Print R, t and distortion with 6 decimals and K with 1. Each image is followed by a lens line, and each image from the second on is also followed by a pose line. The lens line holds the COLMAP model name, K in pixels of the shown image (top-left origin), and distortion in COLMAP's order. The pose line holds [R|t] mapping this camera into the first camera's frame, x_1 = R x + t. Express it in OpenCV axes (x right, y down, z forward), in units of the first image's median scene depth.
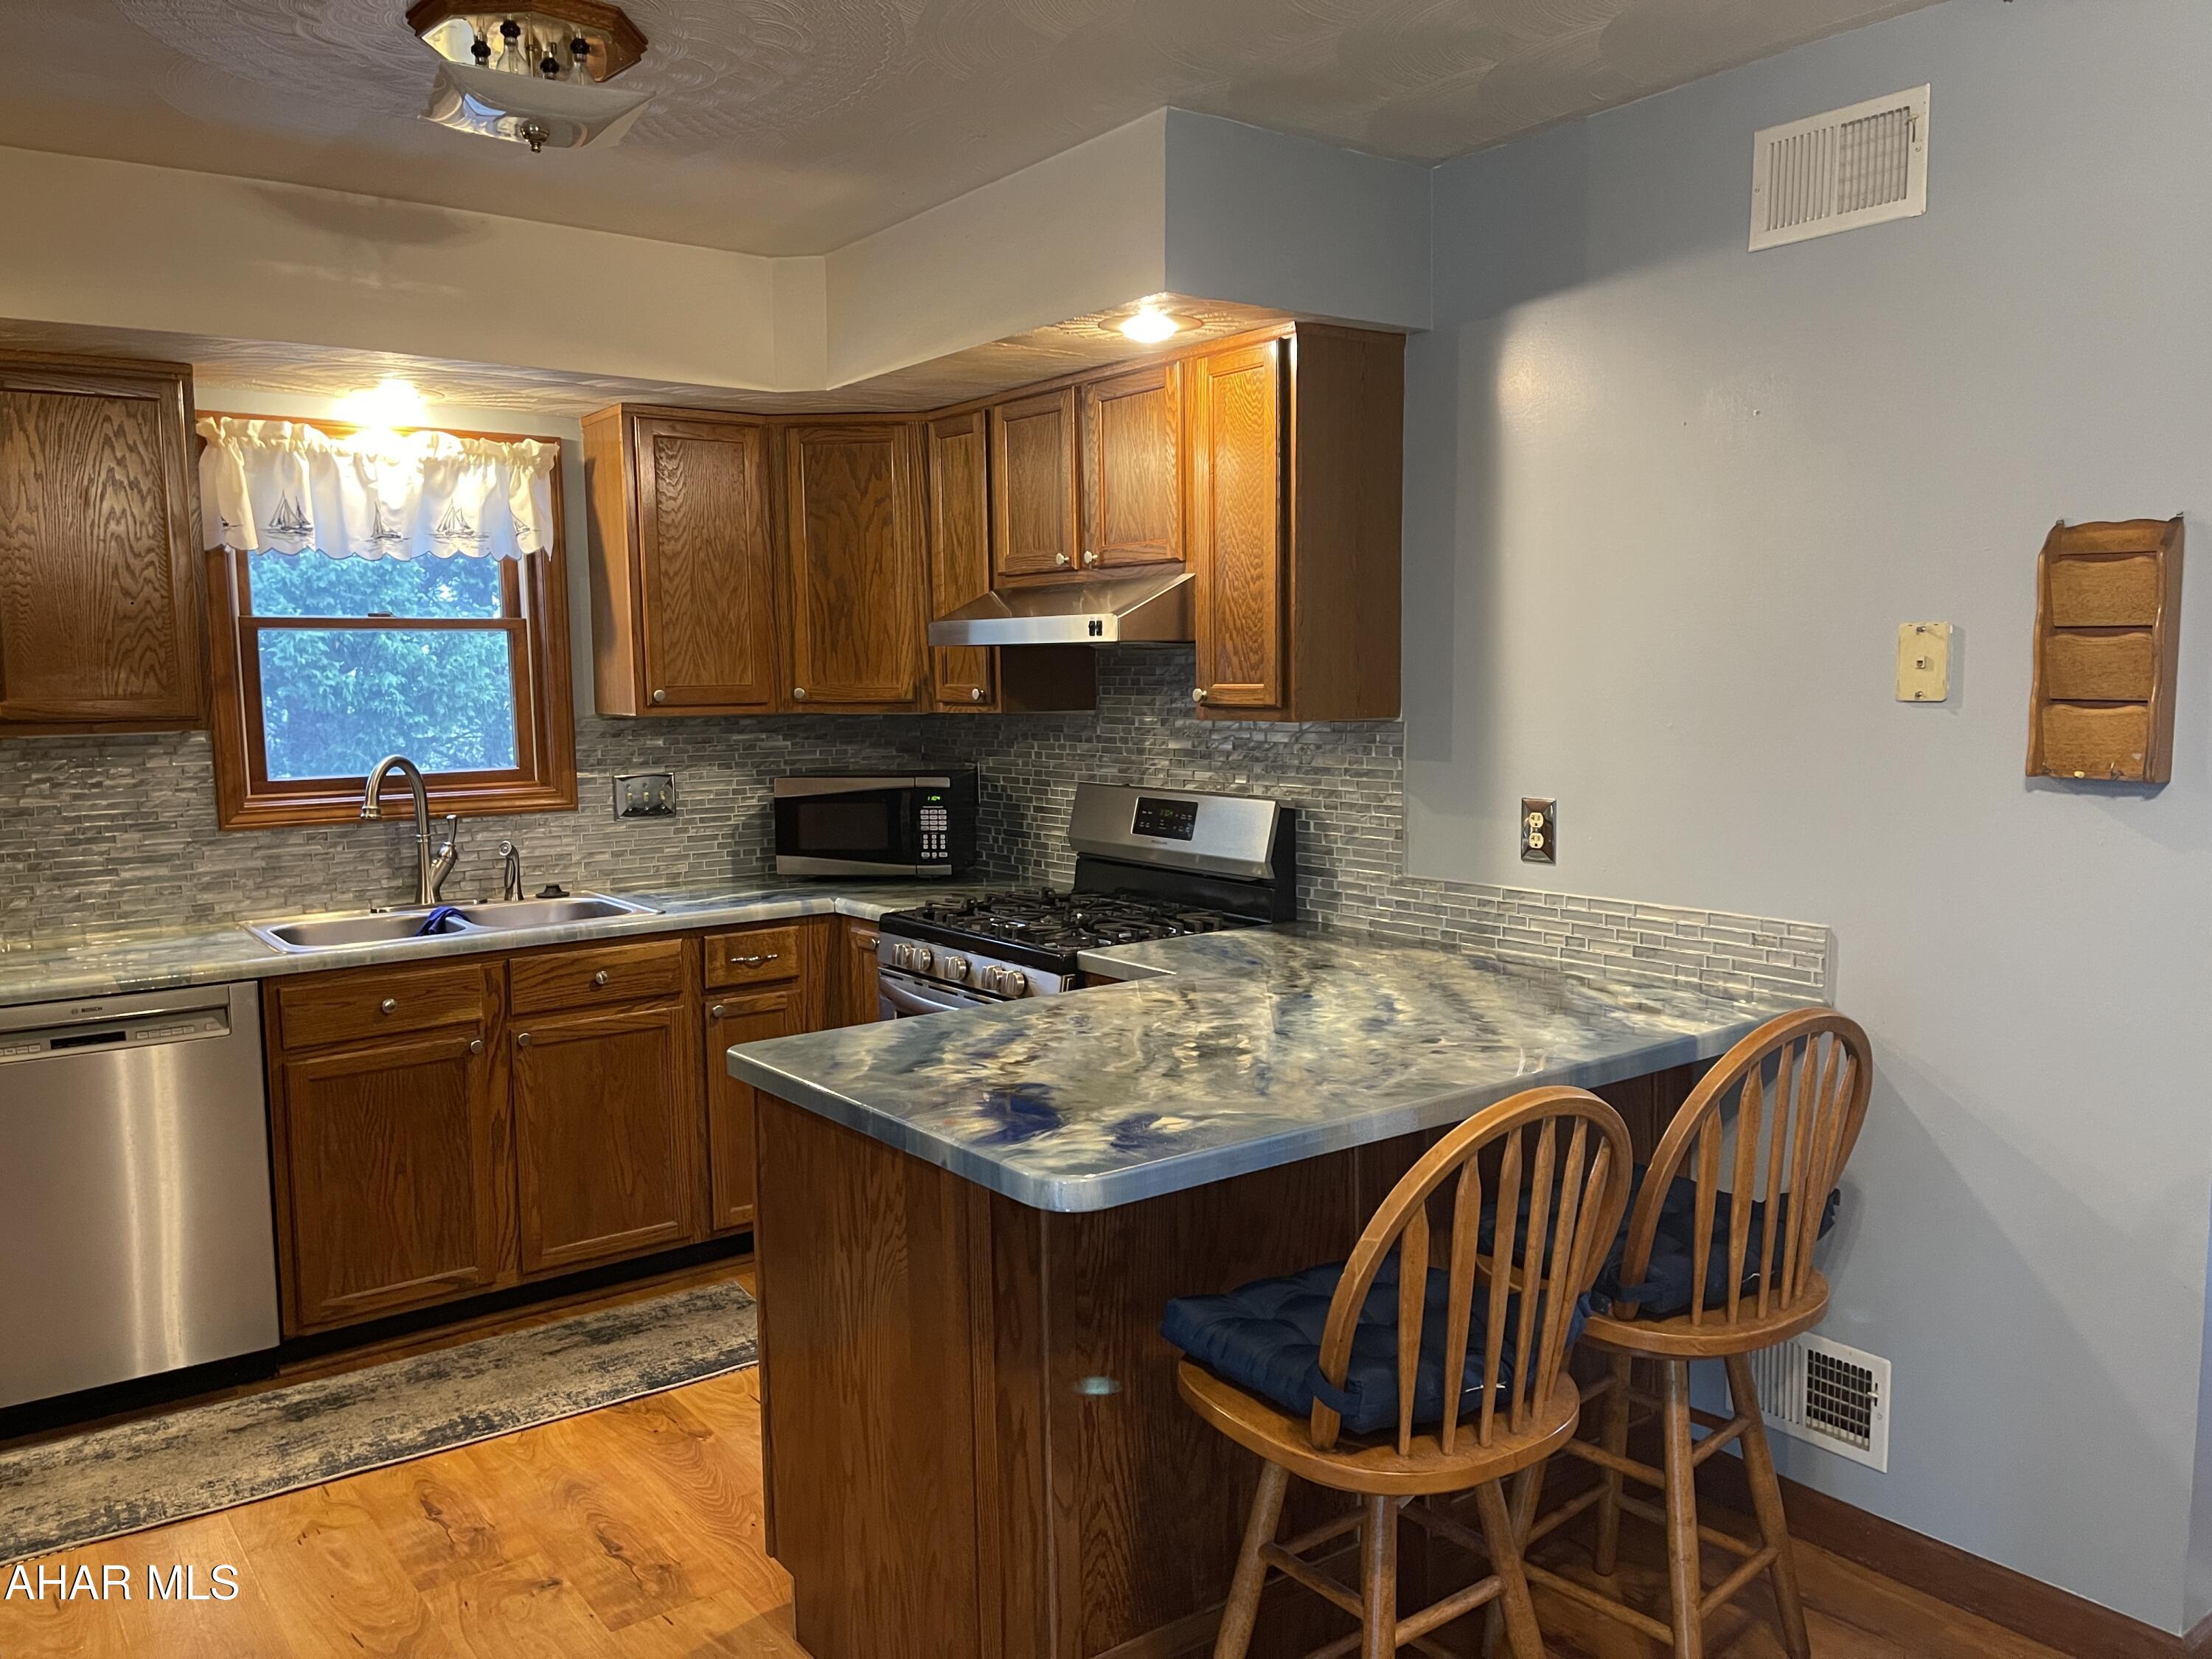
lens RADIAL K [[1660.3, 0, 1117.5], [0, 1660.3, 821.4], [0, 0, 1]] dist [0.040915, -0.013532]
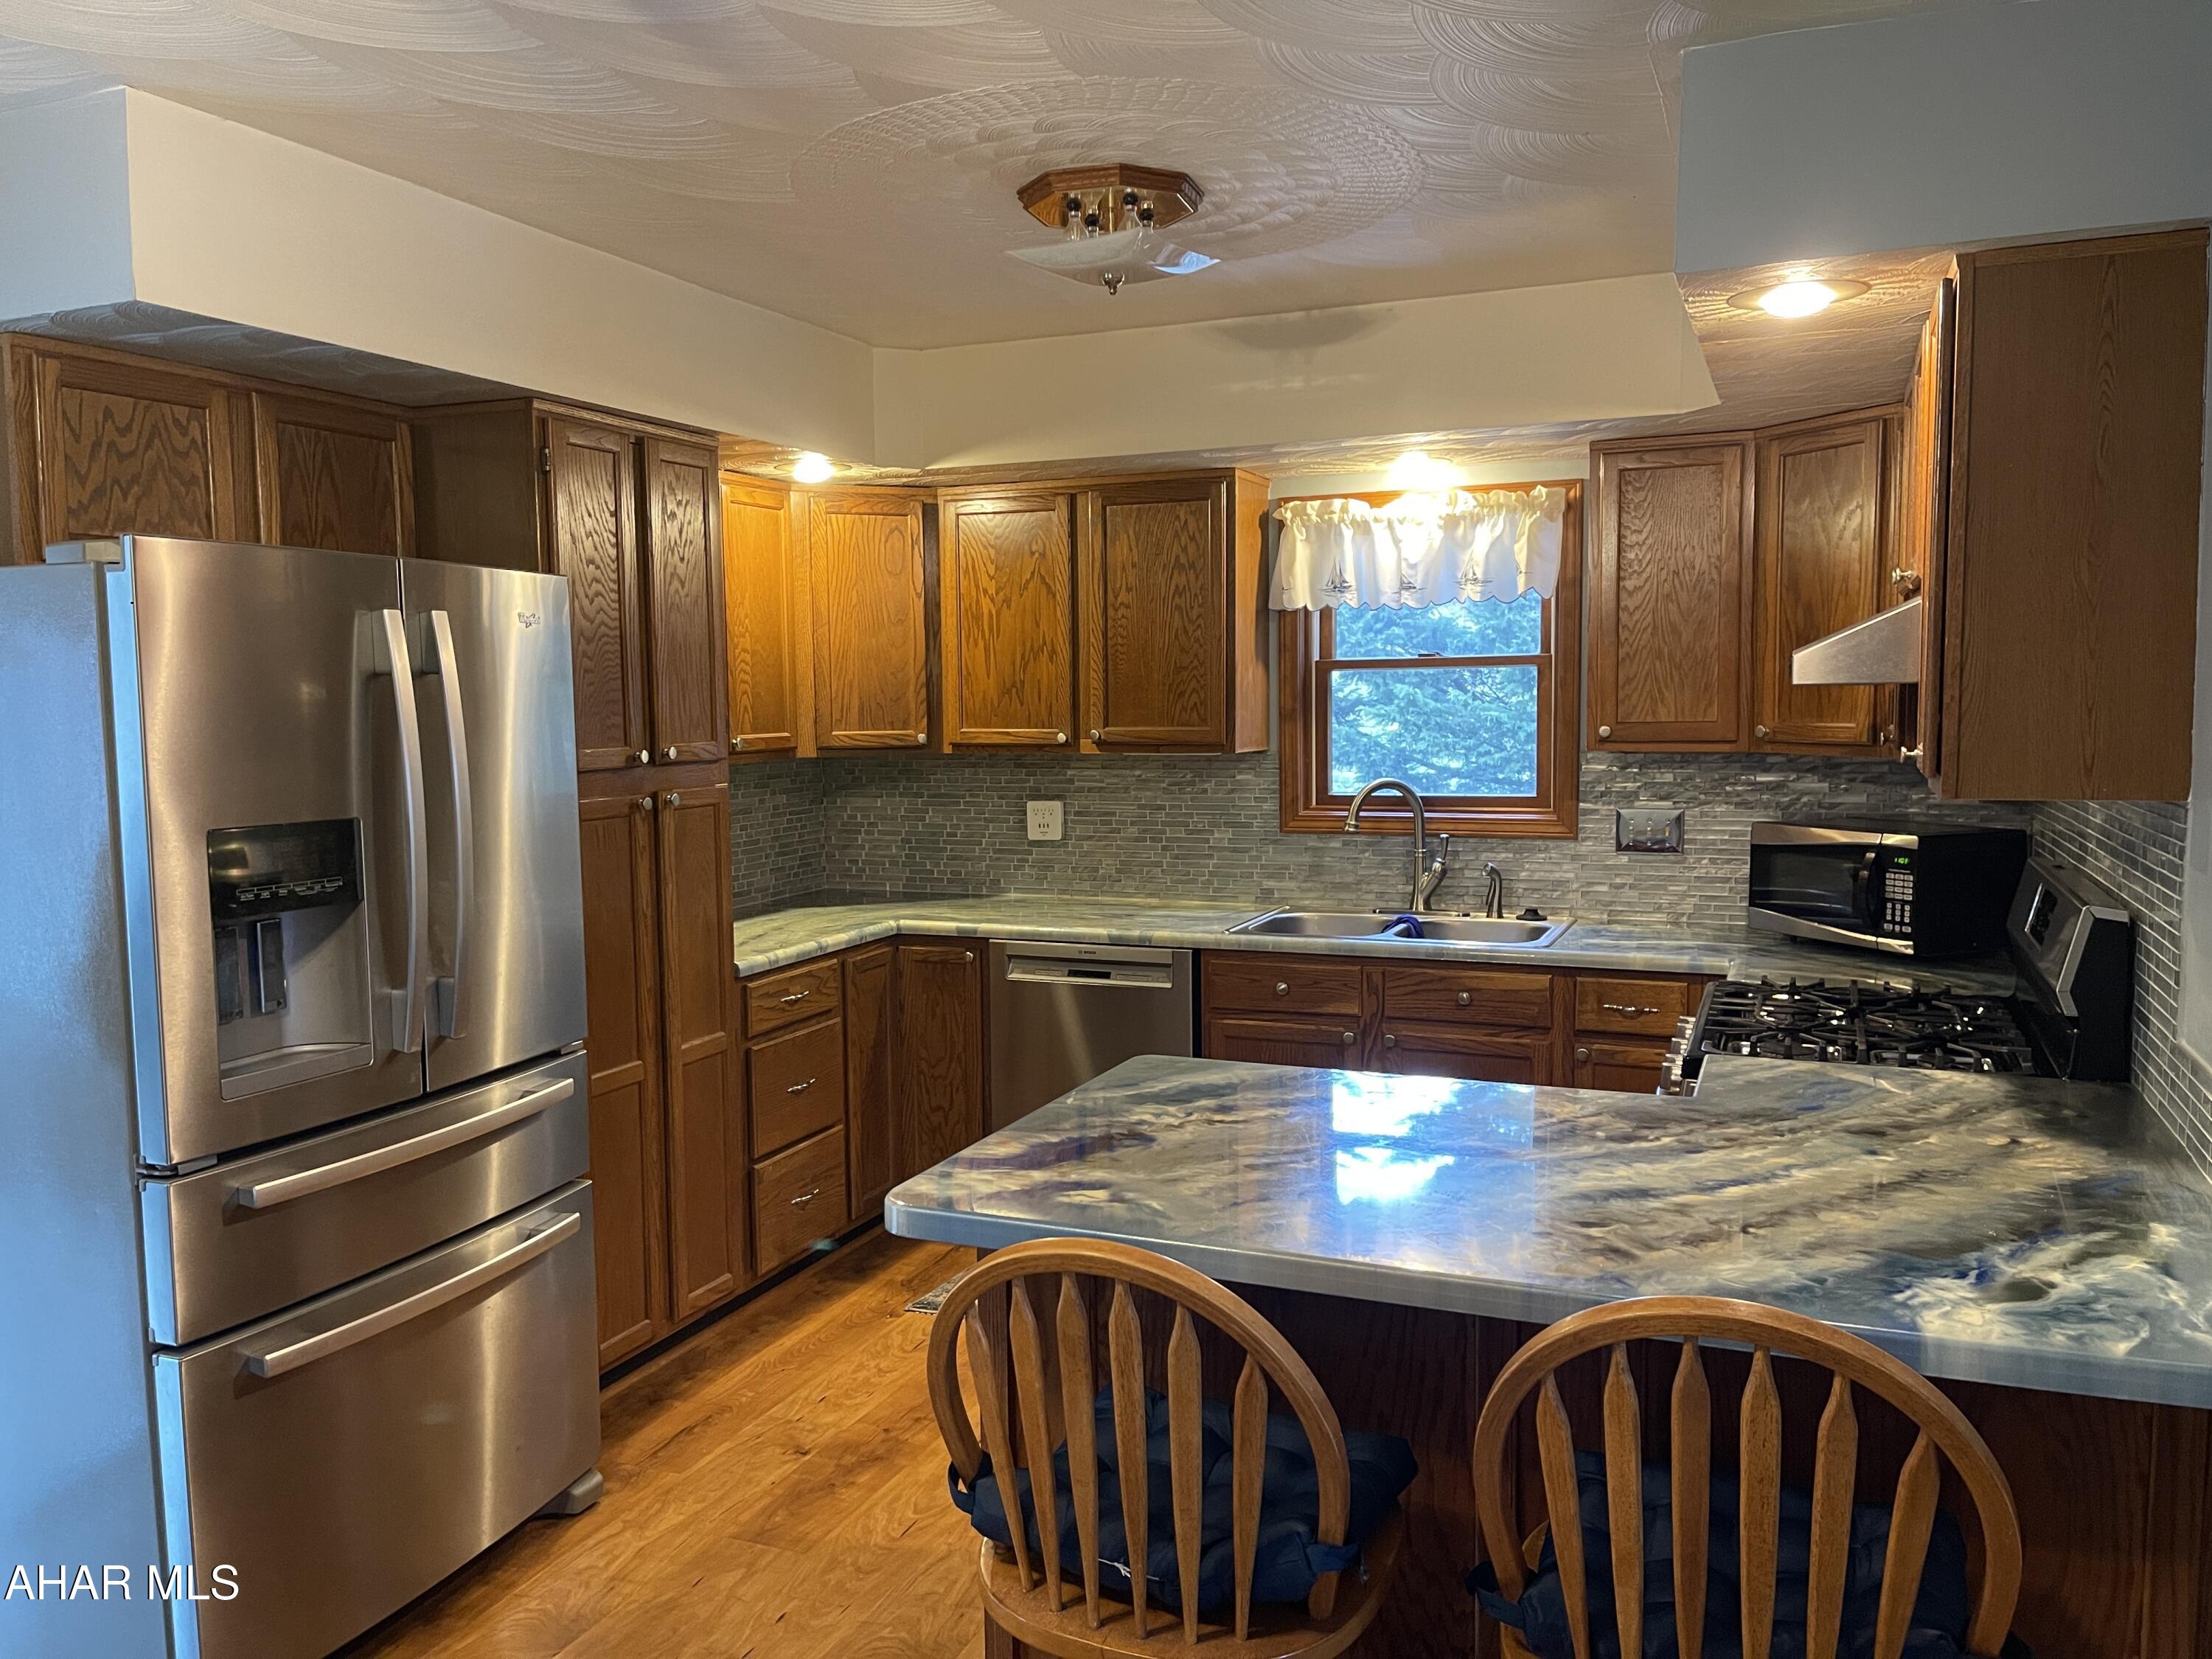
lens RADIAL K [[1660.3, 0, 1115.6], [0, 1660.3, 833.2], [0, 0, 1]] dist [0.040915, -0.013532]
pose [[0.498408, 0.079785, -0.863264, 0.464463], [-0.072823, 0.996090, 0.050016, -0.045577], [0.863879, 0.037937, 0.502269, 0.262685]]
